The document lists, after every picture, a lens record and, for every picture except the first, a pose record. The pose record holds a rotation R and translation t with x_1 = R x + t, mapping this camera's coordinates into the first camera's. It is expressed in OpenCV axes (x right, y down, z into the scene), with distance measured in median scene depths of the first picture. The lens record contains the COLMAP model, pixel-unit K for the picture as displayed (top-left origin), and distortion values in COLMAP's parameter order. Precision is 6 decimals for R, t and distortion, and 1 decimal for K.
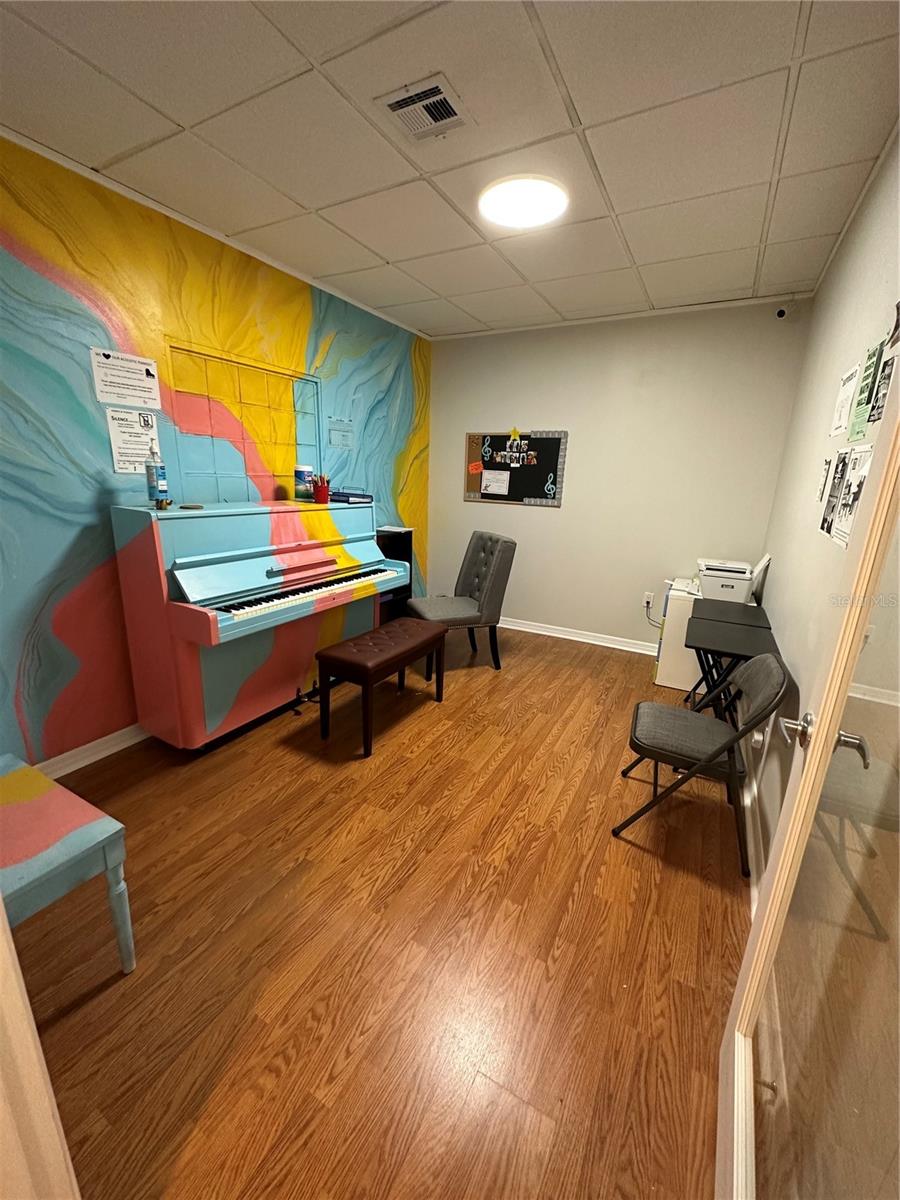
lens RADIAL K [[478.6, 0, 449.7], [0, 478.6, 602.9], [0, 0, 1]] dist [-0.003505, 0.000083]
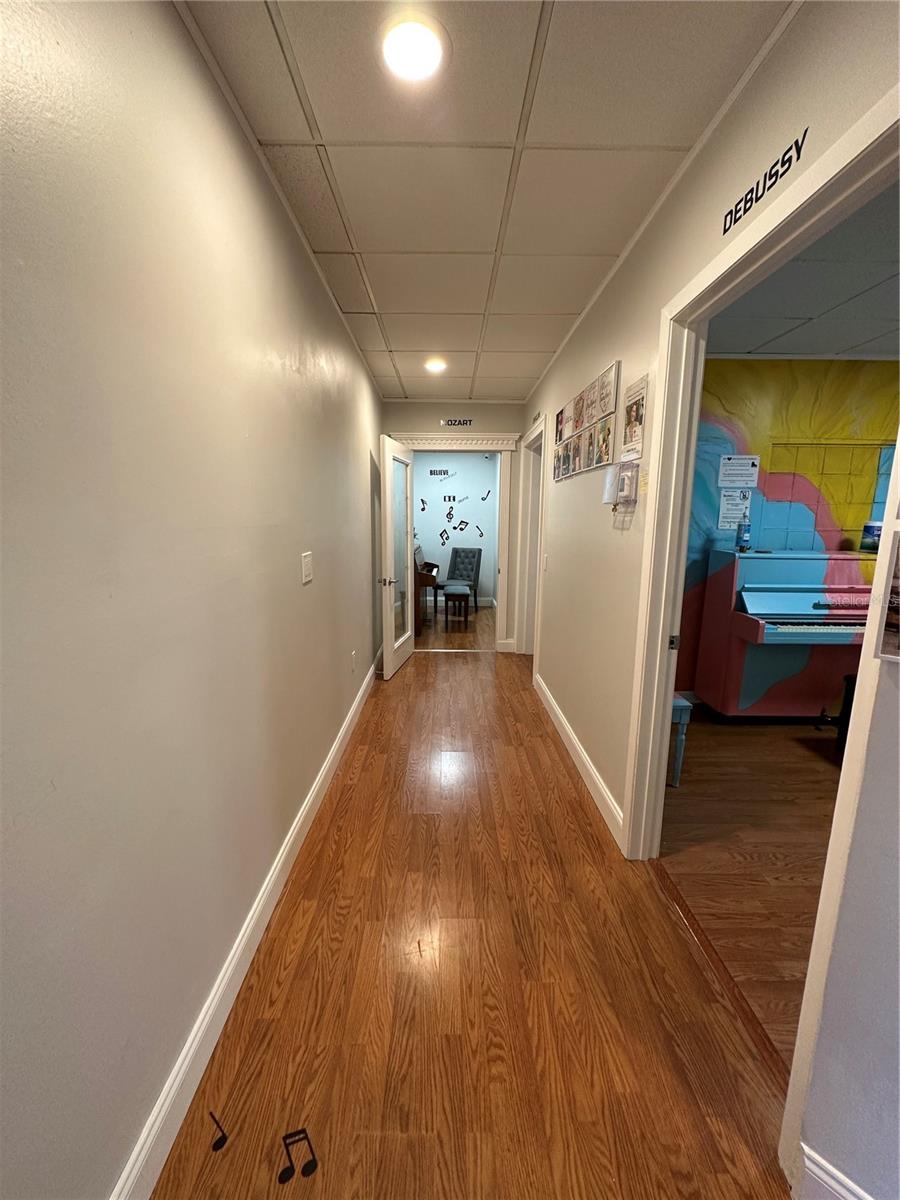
lens RADIAL K [[478.6, 0, 448.5], [0, 478.6, 600.9], [0, 0, 1]] dist [-0.003505, 0.000083]
pose [[0.487507, 0.120810, -0.864721, 0.265331], [-0.219669, 0.975495, 0.012442, 0.136982], [0.845034, 0.183887, 0.502098, -0.506996]]
